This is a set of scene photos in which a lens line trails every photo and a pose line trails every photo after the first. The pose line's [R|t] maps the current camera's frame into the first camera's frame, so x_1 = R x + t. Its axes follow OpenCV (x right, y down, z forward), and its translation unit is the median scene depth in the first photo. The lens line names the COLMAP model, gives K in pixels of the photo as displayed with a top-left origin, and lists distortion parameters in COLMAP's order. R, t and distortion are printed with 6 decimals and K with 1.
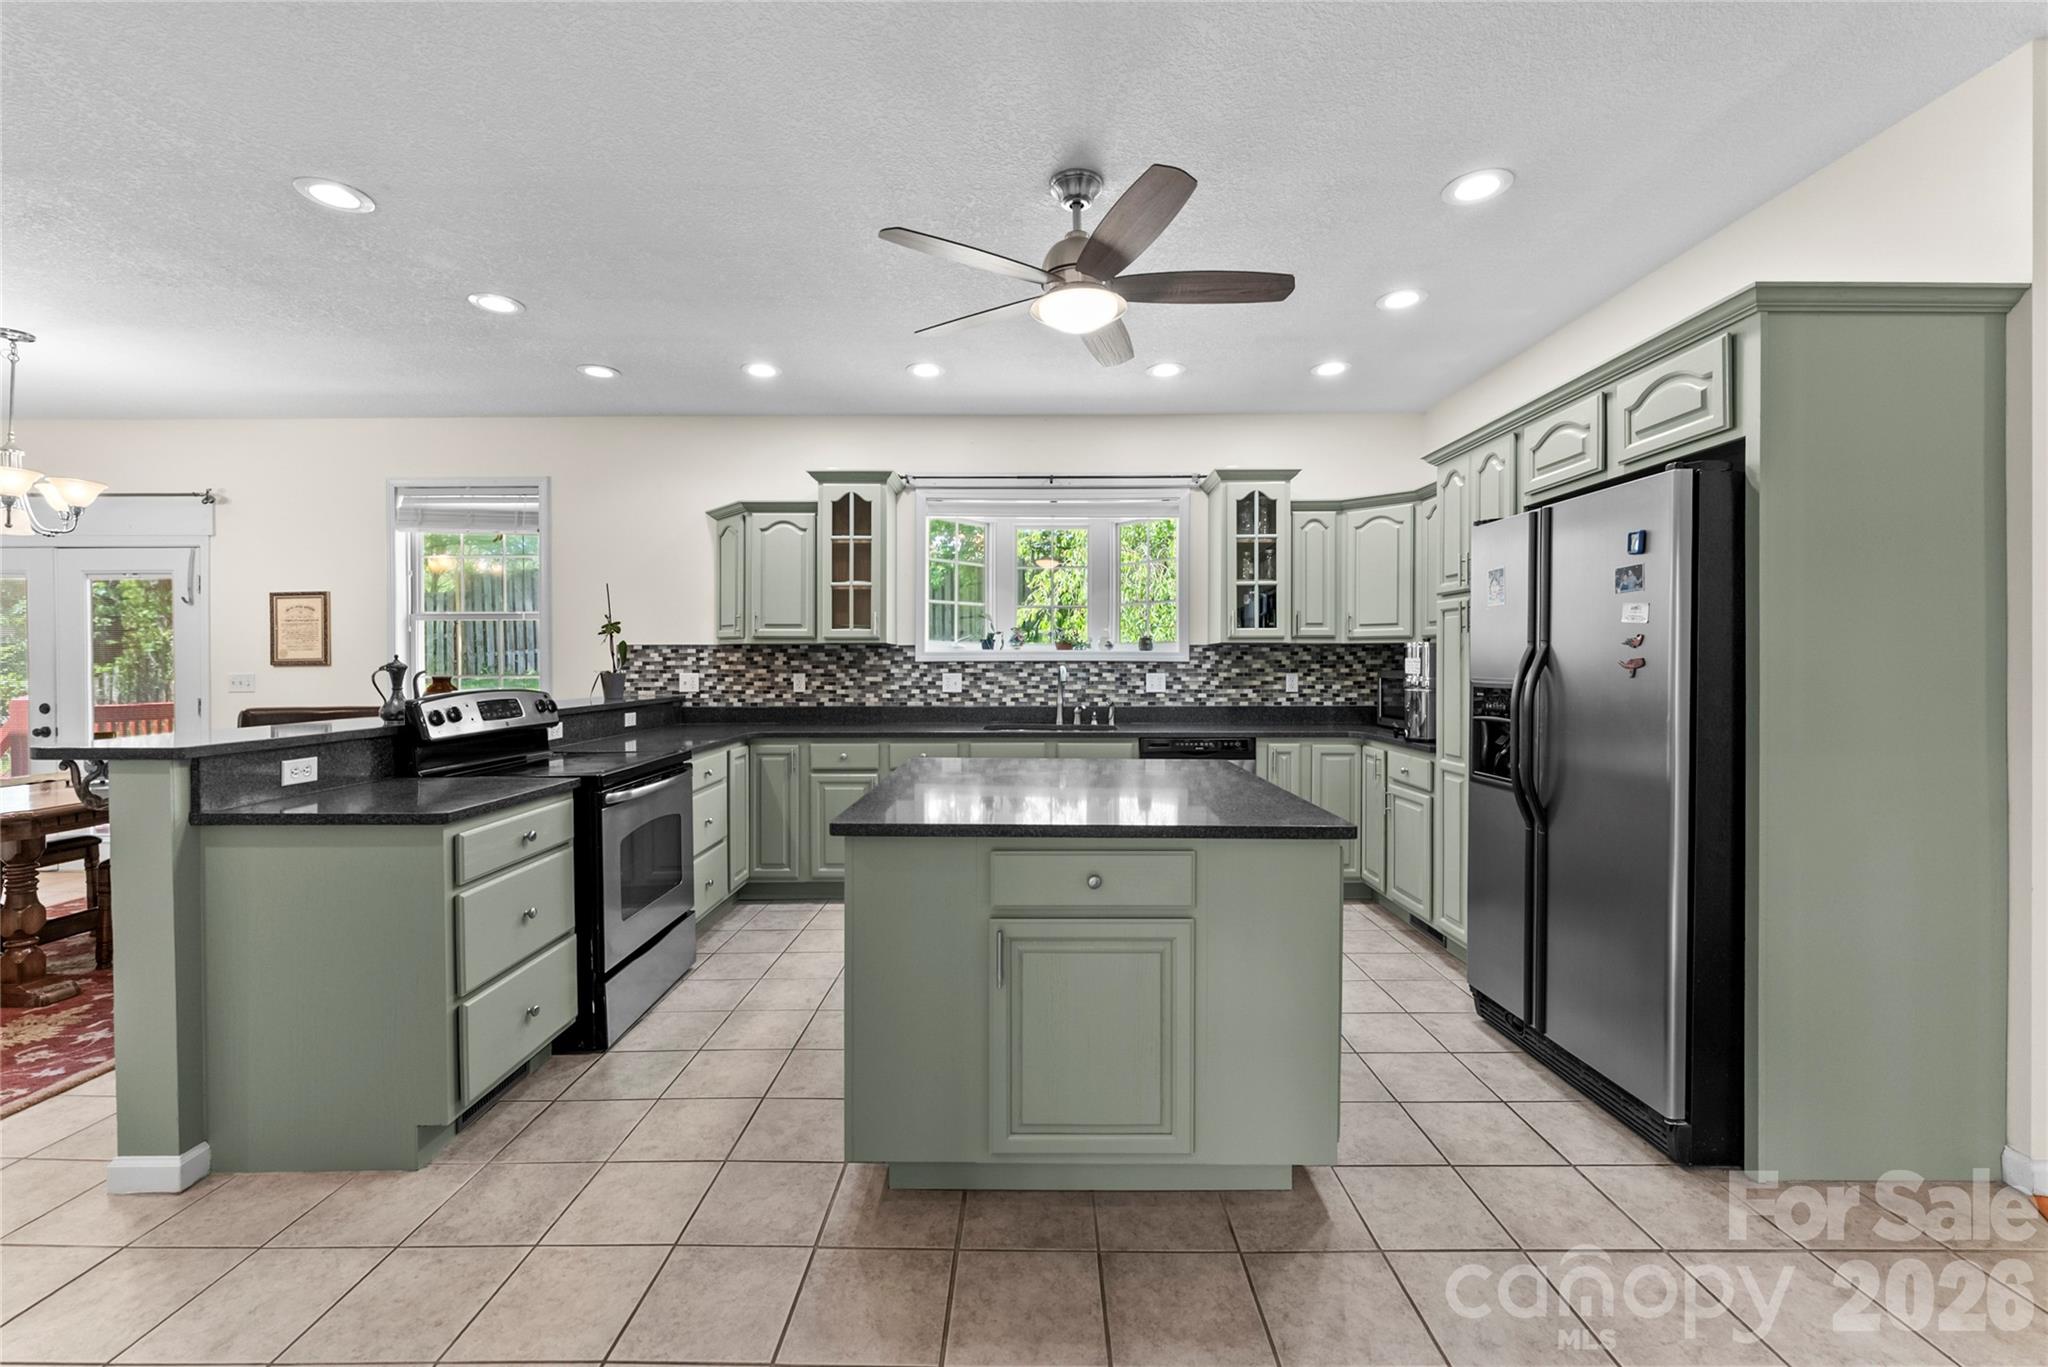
lens RADIAL K [[837.0, 0, 1019.4], [0, 837.0, 668.8], [0, 0, 1]] dist [0.001334, -0.000717]
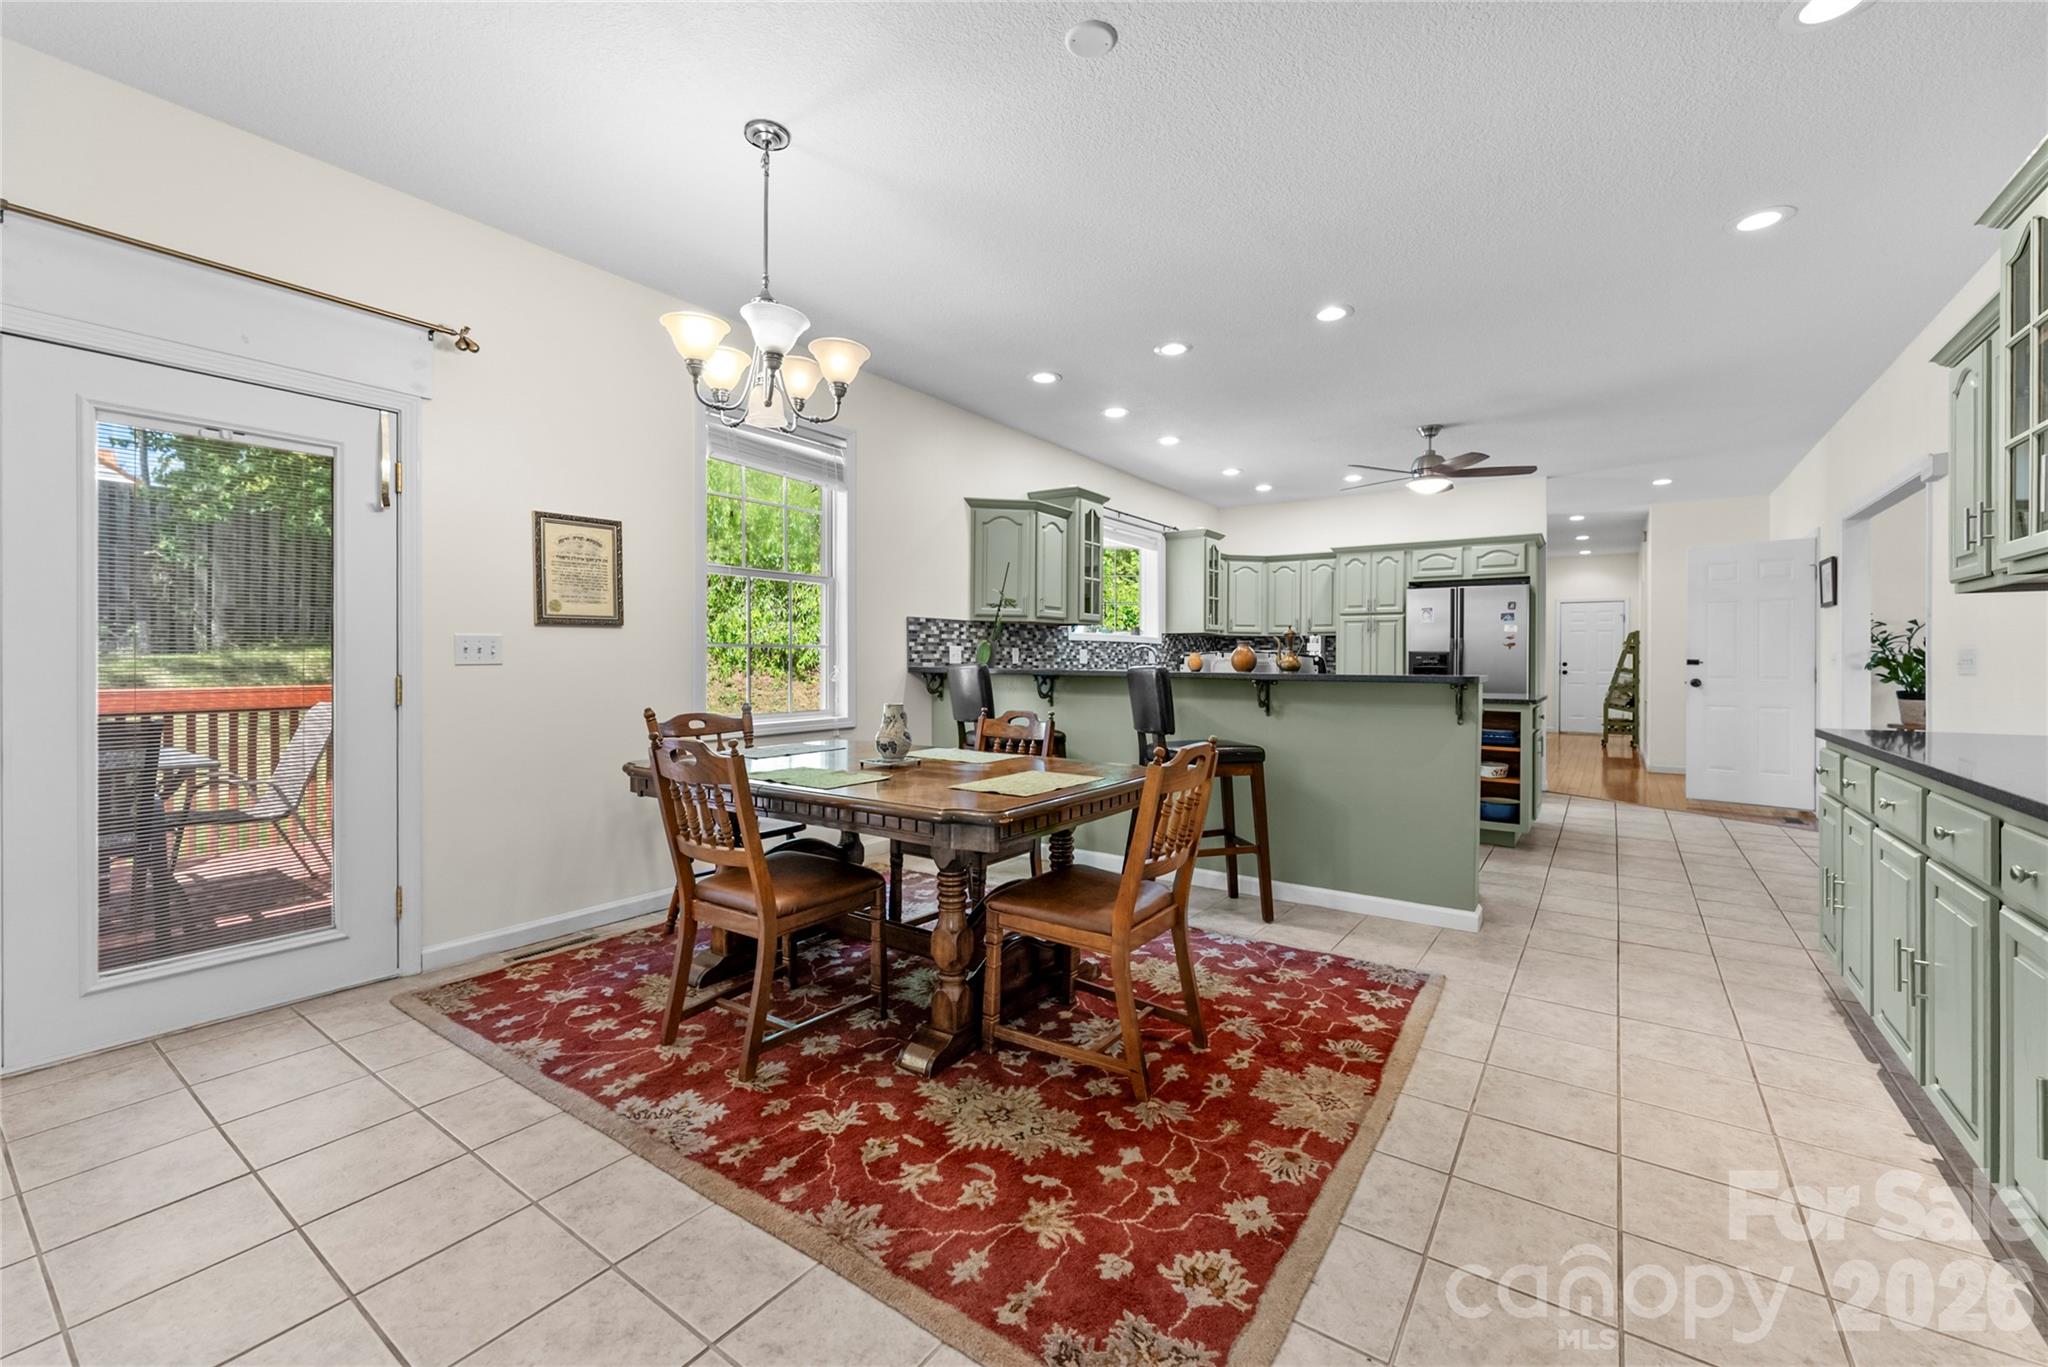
lens RADIAL K [[837.0, 0, 1032.5], [0, 837.0, 663.2], [0, 0, 1]] dist [0.001334, -0.000717]
pose [[0.558297, -0.000504, 0.829641, -1.332549], [0.001005, 0.999999, -0.000069, 0.029619], [-0.829641, 0.000872, 0.558297, 0.350381]]
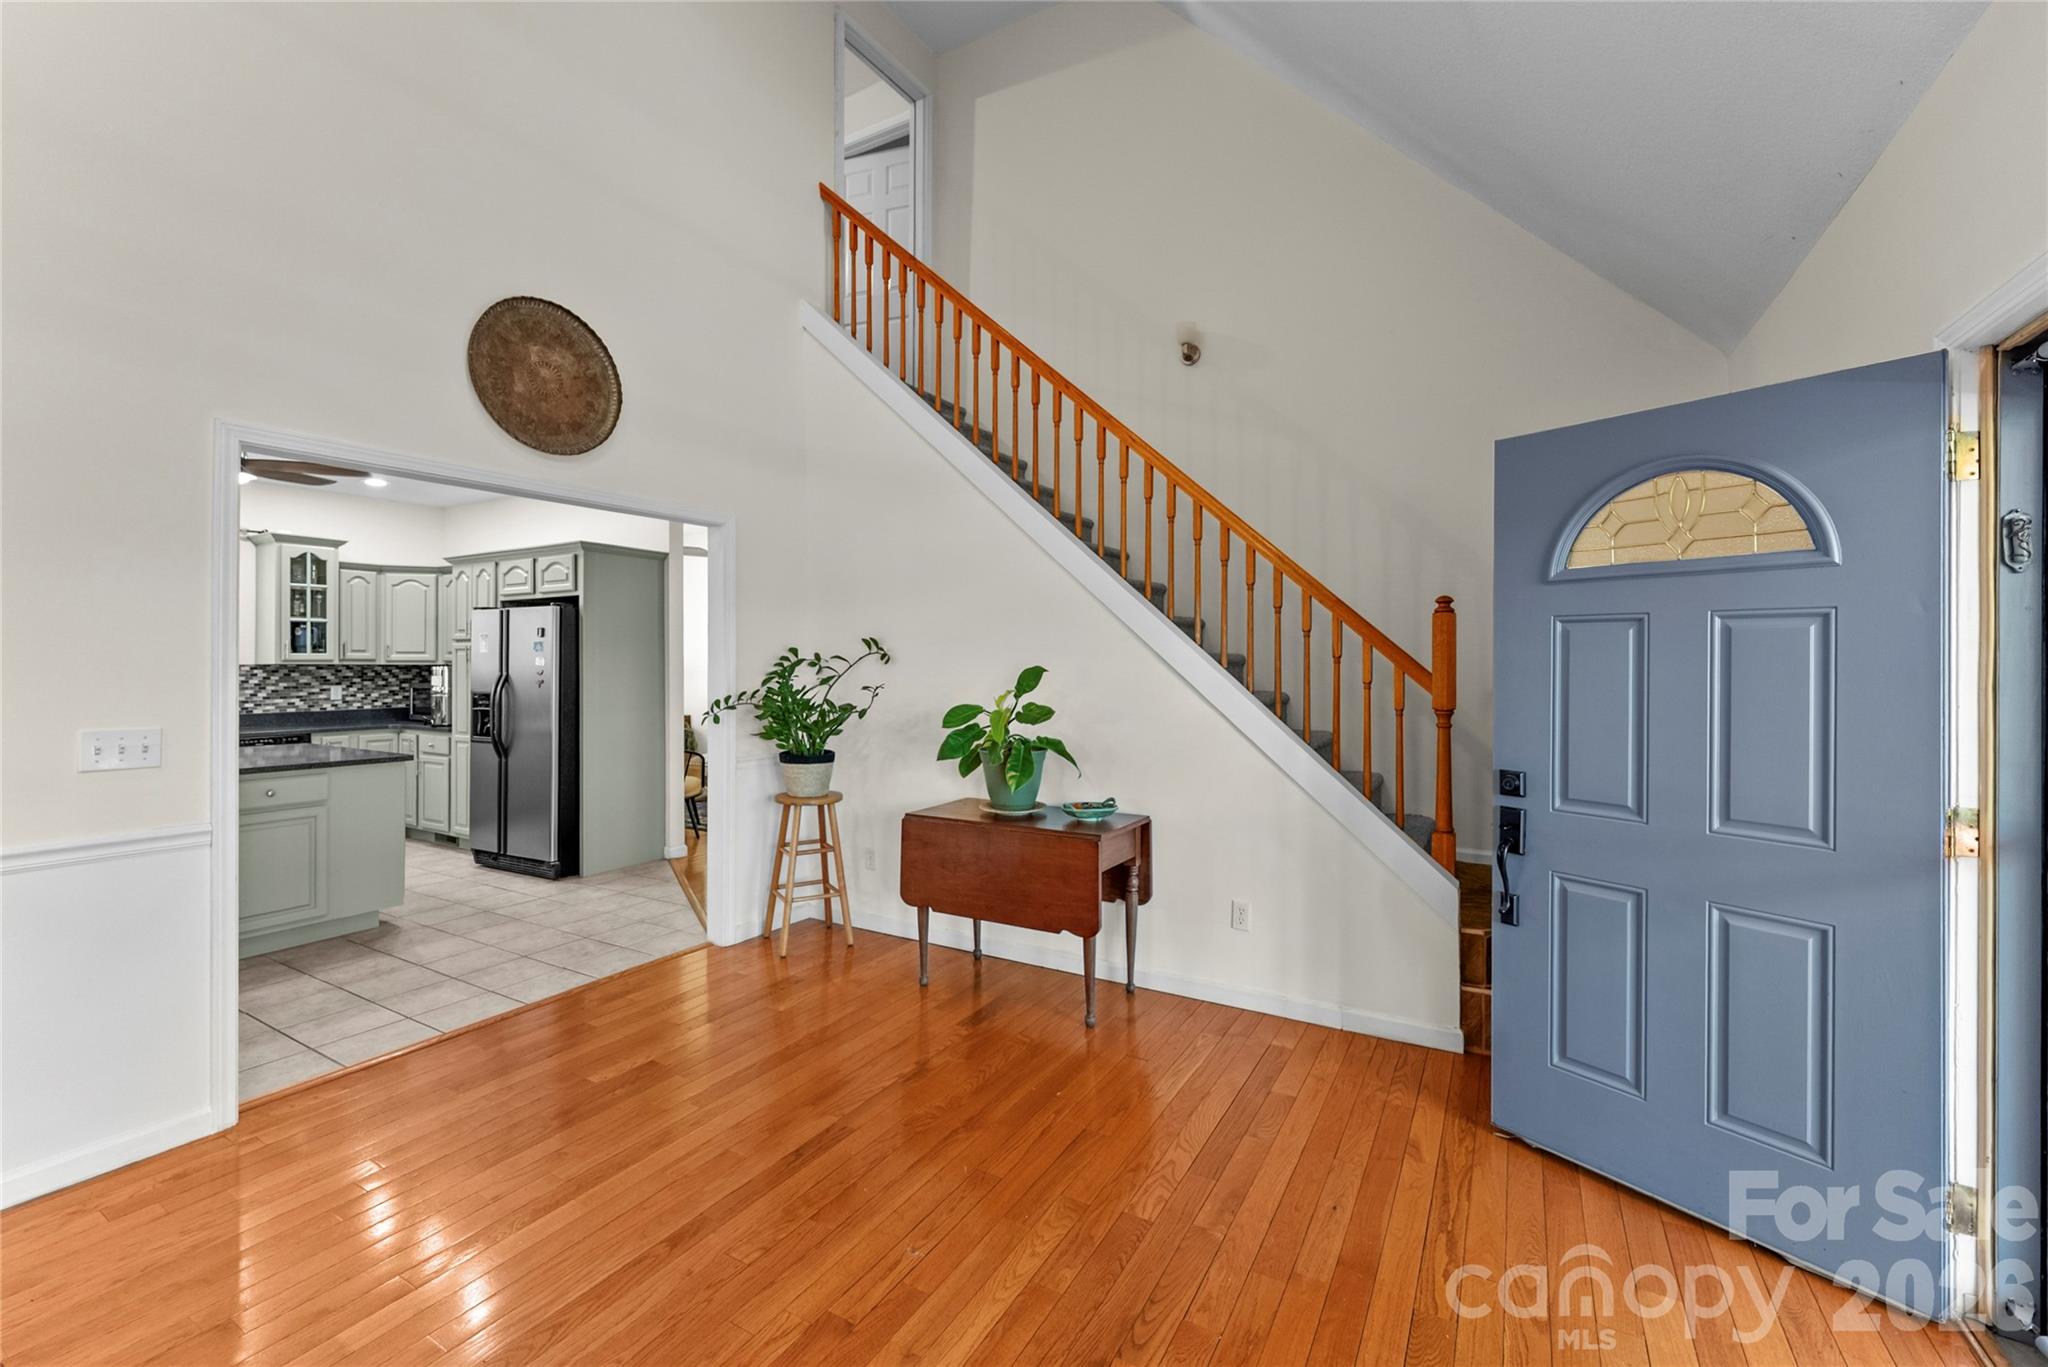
lens RADIAL K [[837.0, 0, 1022.9], [0, 837.0, 661.4], [0, 0, 1]] dist [0.001334, -0.000717]
pose [[0.490992, 0.004507, 0.871153, -0.327067], [0.005036, 0.999955, -0.008012, -0.018742], [-0.871150, 0.008321, 0.490947, -0.666875]]
